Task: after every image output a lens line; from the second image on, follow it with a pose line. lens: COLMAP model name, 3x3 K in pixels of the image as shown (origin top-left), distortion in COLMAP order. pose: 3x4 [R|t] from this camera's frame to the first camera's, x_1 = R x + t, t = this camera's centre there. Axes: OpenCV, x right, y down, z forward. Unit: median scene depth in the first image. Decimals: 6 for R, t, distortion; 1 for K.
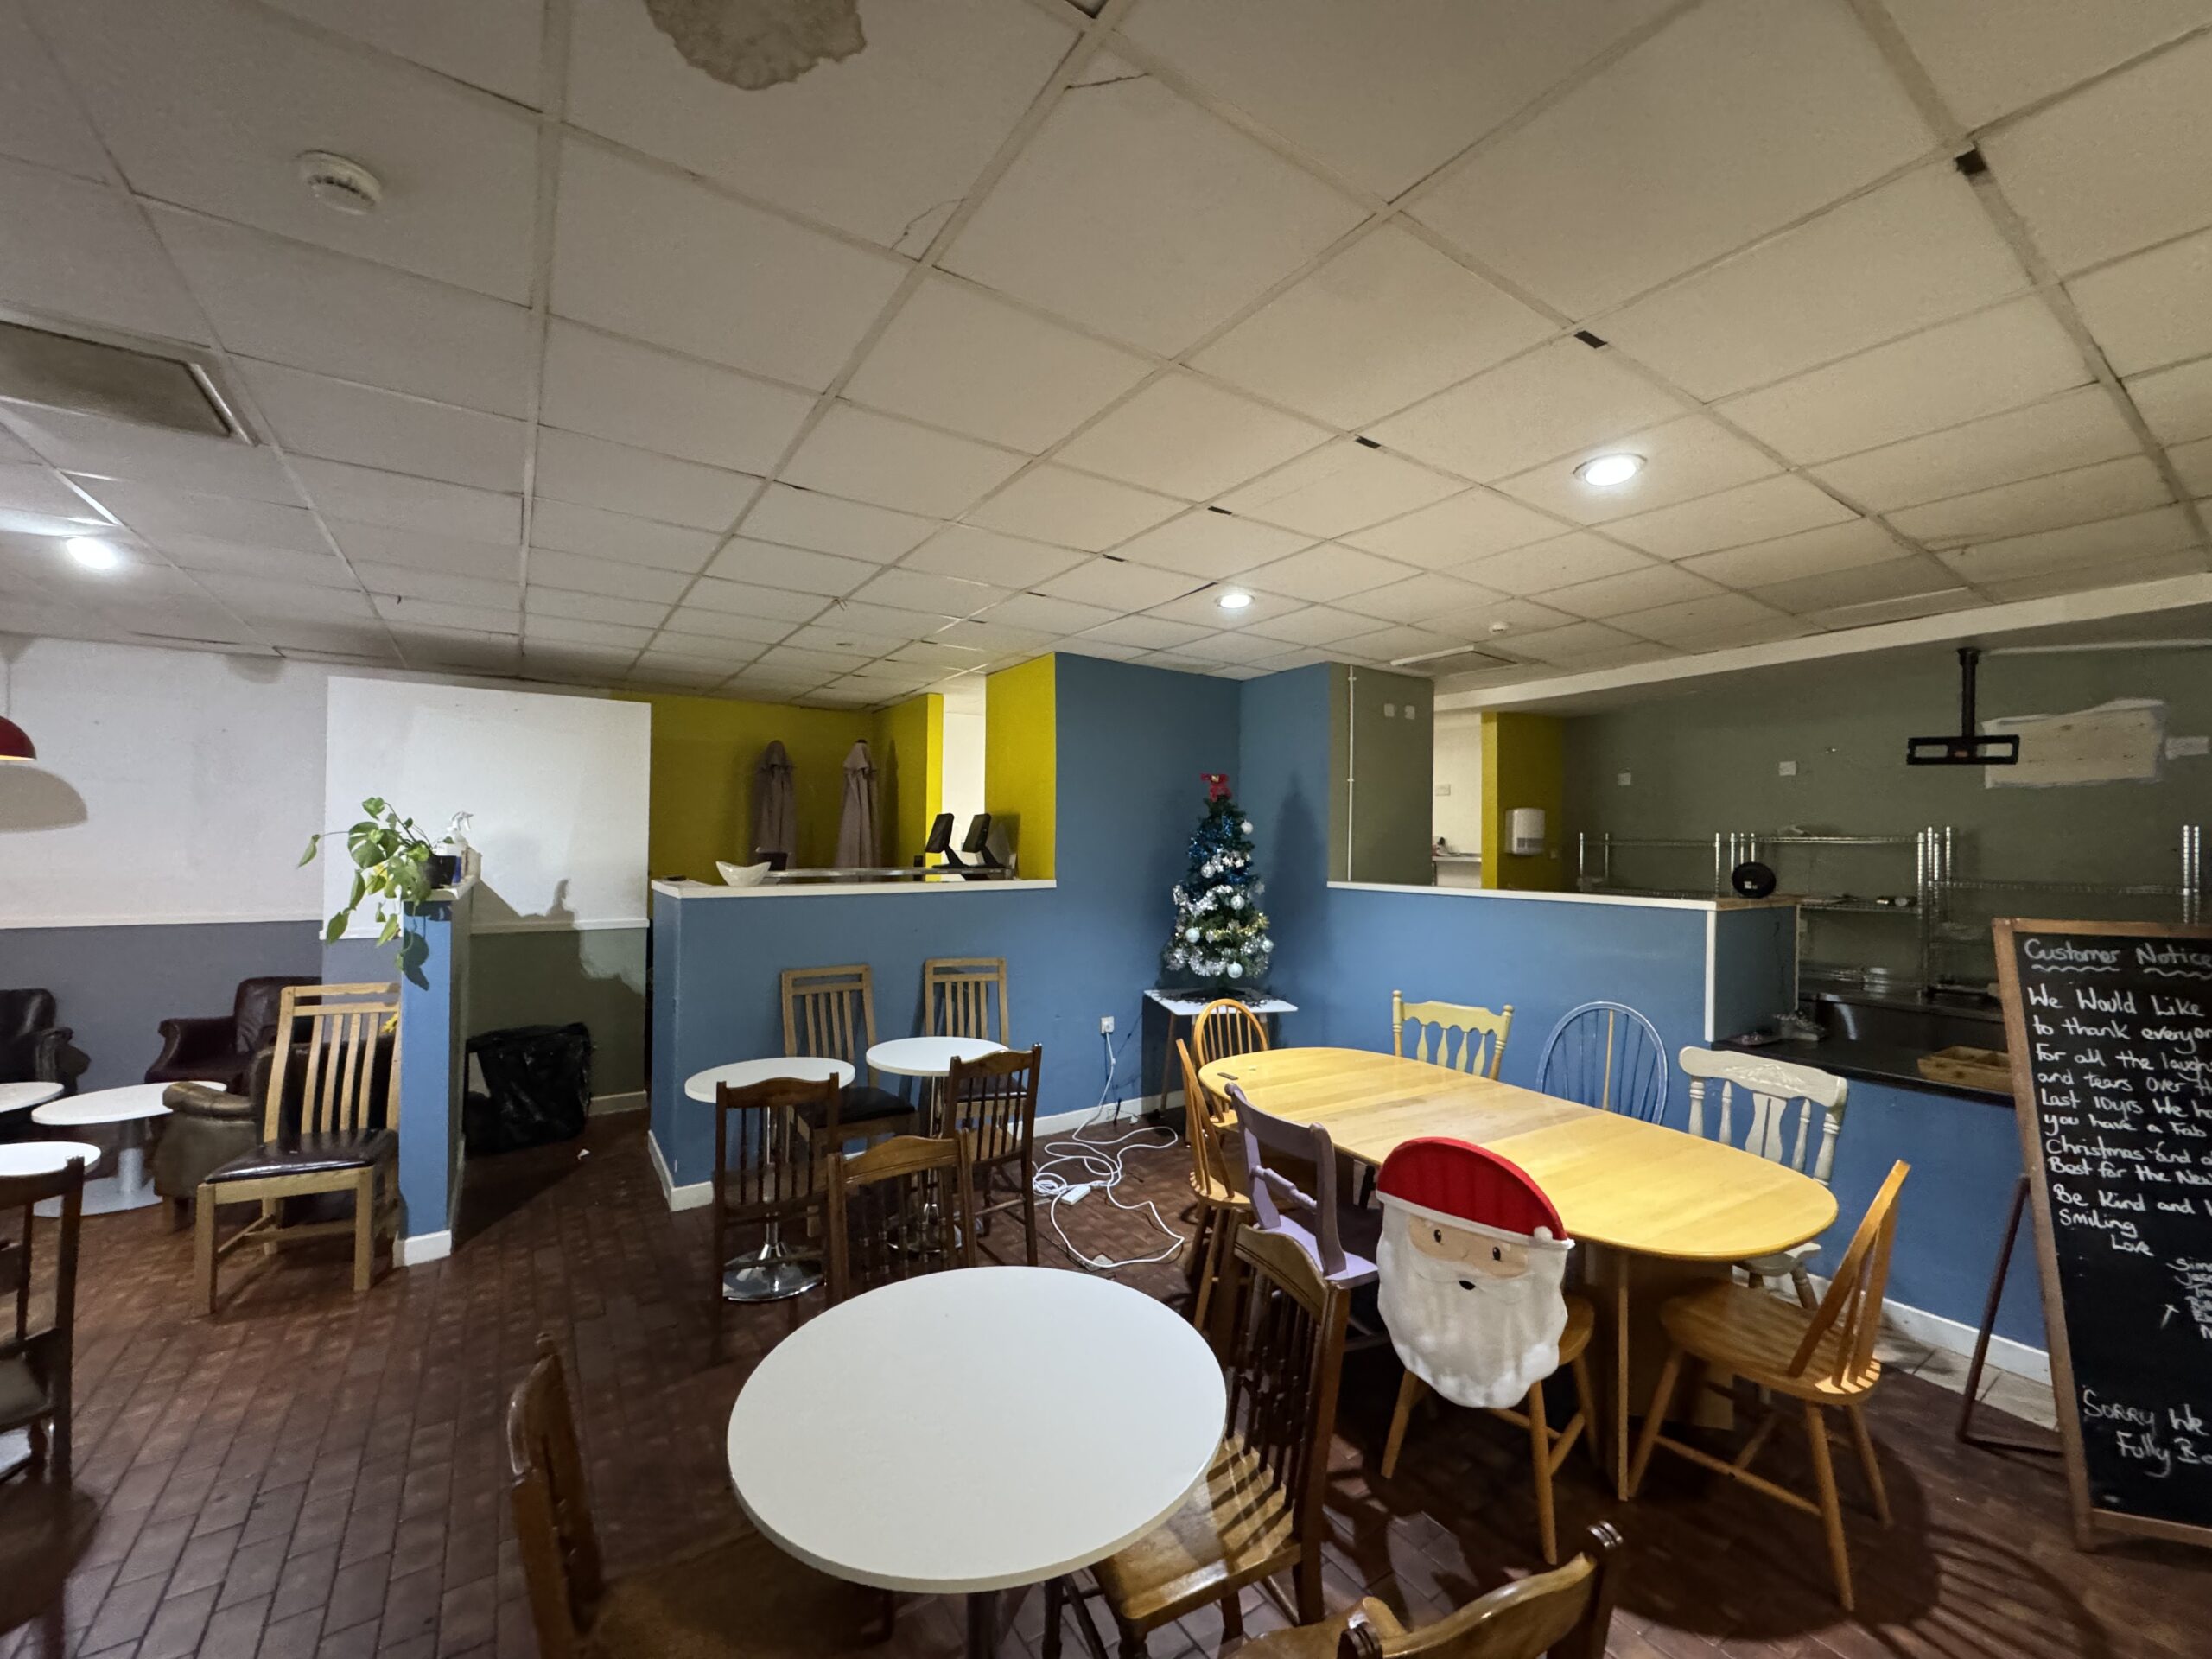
lens RADIAL K [[882.3, 0, 1109.5], [0, 882.3, 828.7], [0, 0, 1]] dist [-0.001113, -0.001177]
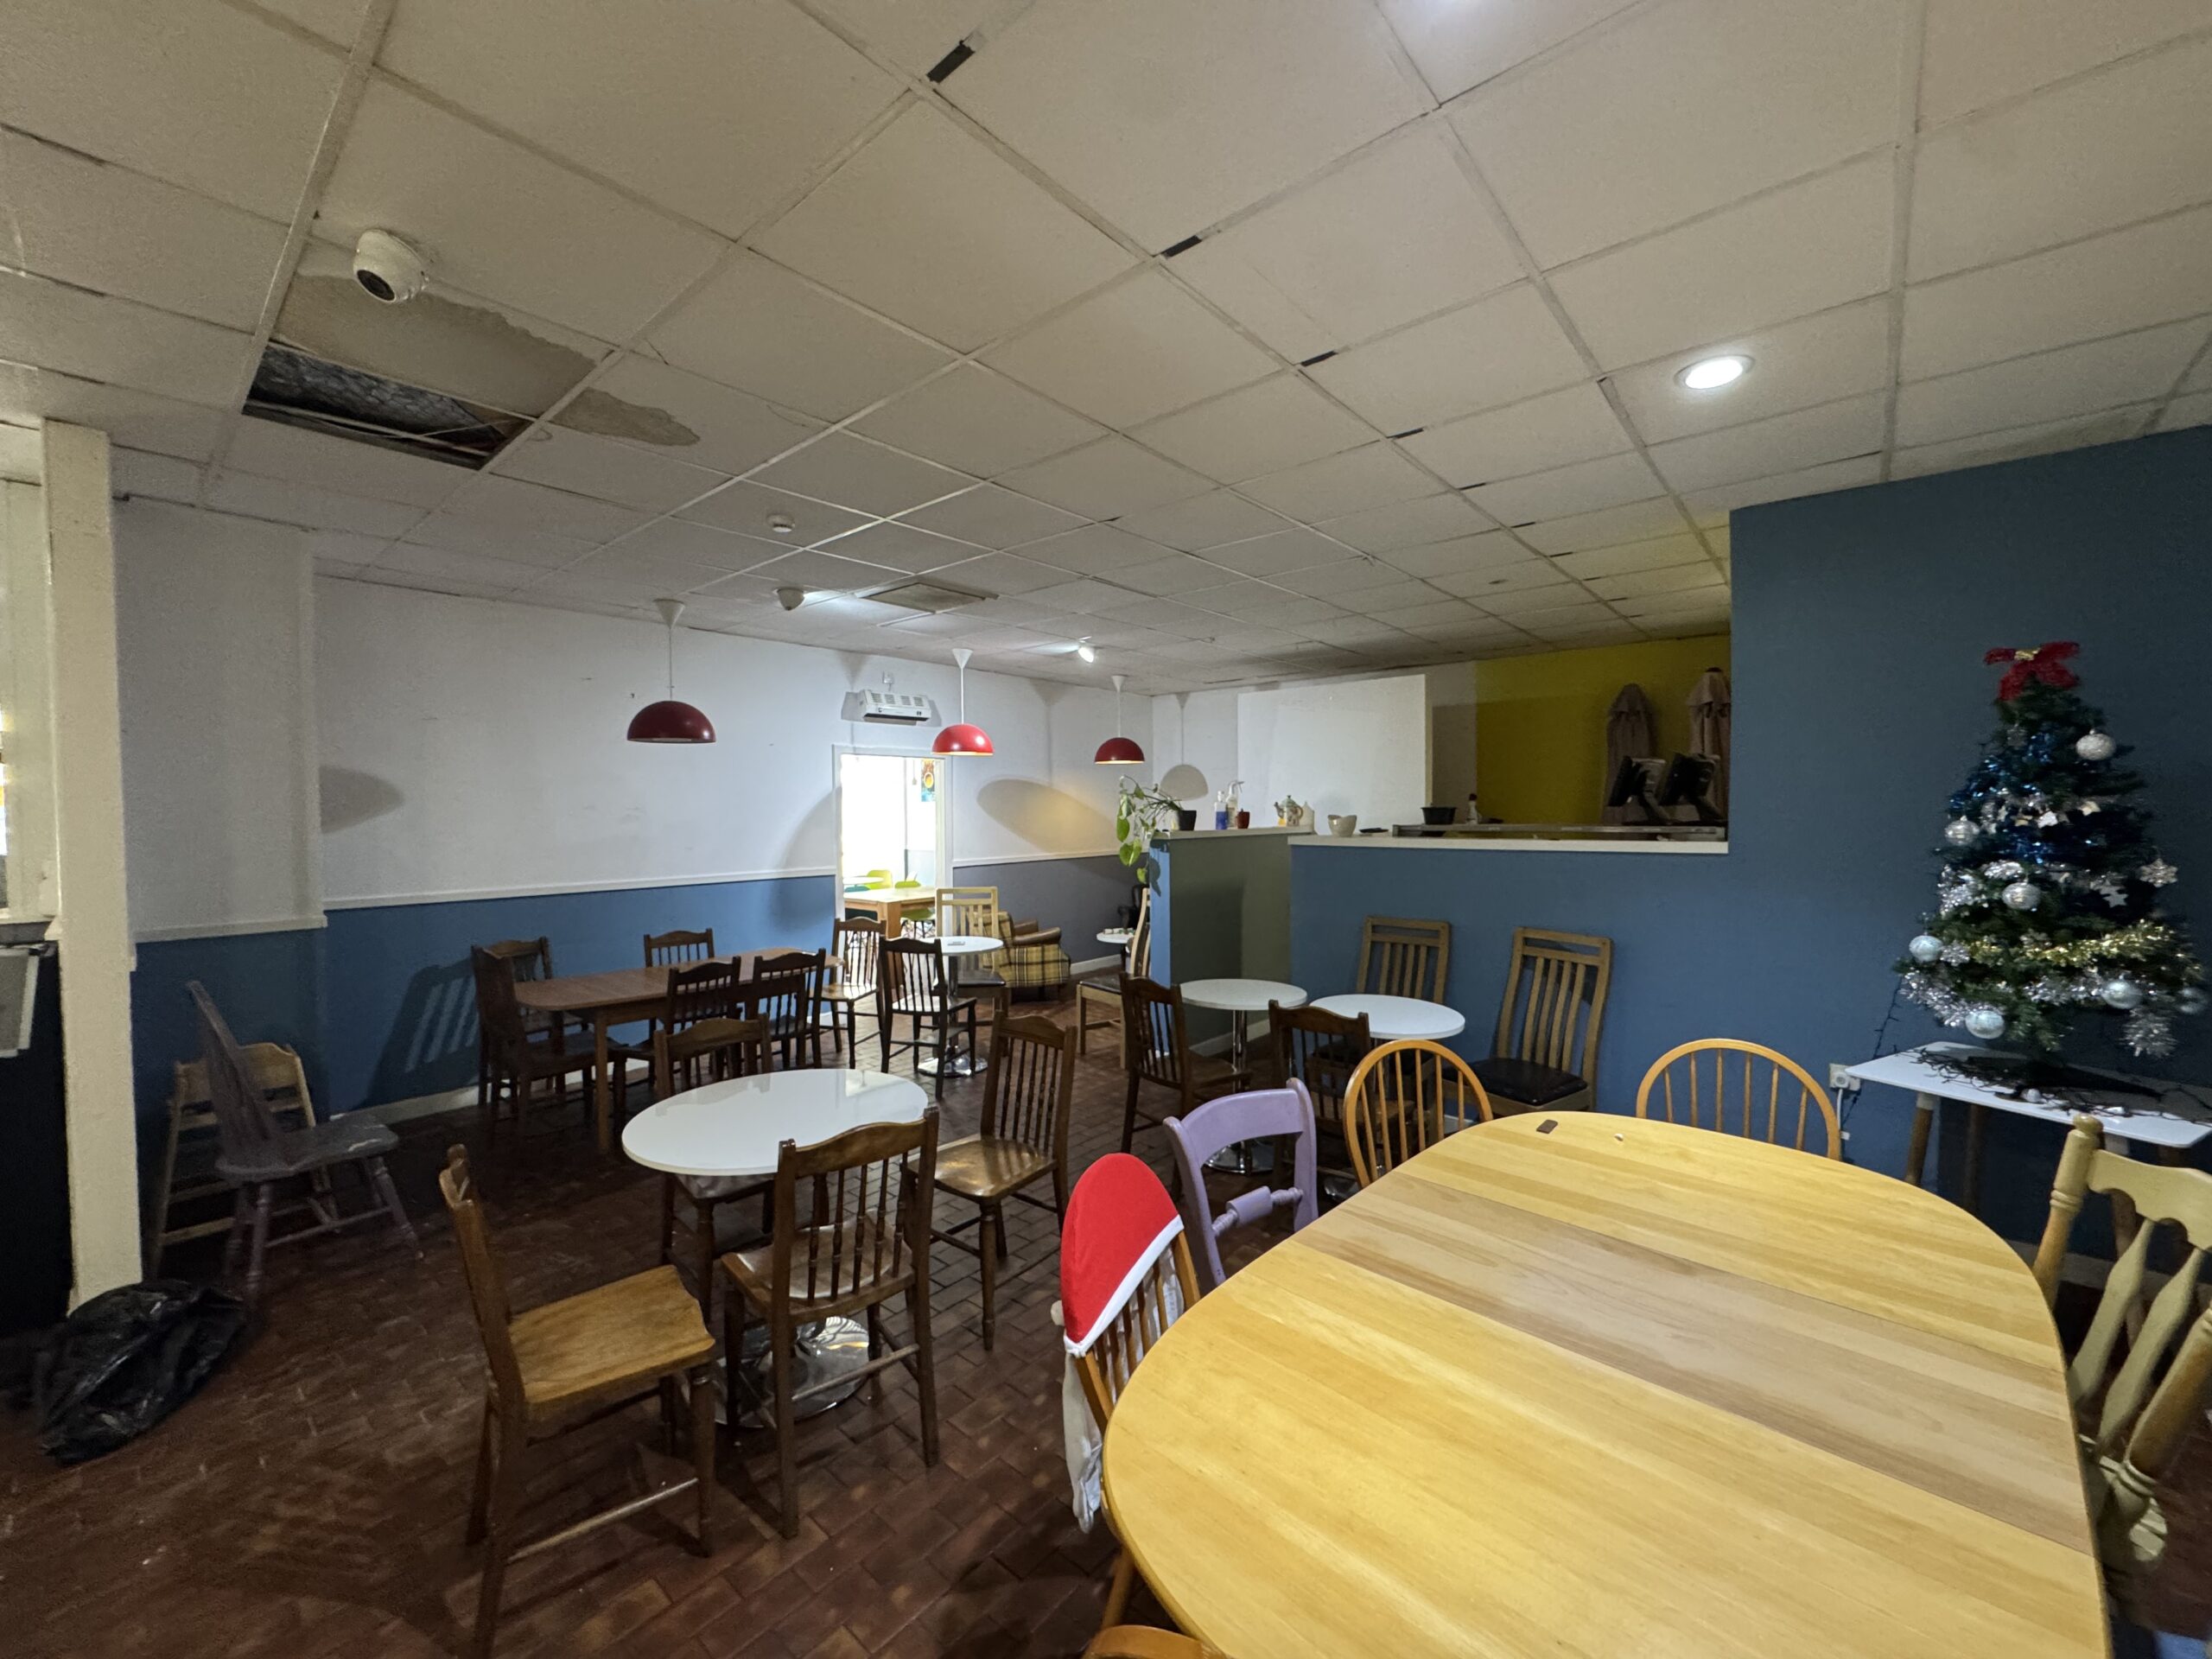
lens RADIAL K [[882.3, 0, 1109.1], [0, 882.3, 829.6], [0, 0, 1]] dist [-0.001113, -0.001177]
pose [[0.245405, 0.015169, -0.969302, 0.541193], [0.024802, 0.999452, 0.021921, 0.022466], [0.969103, -0.029420, 0.244894, 0.393189]]
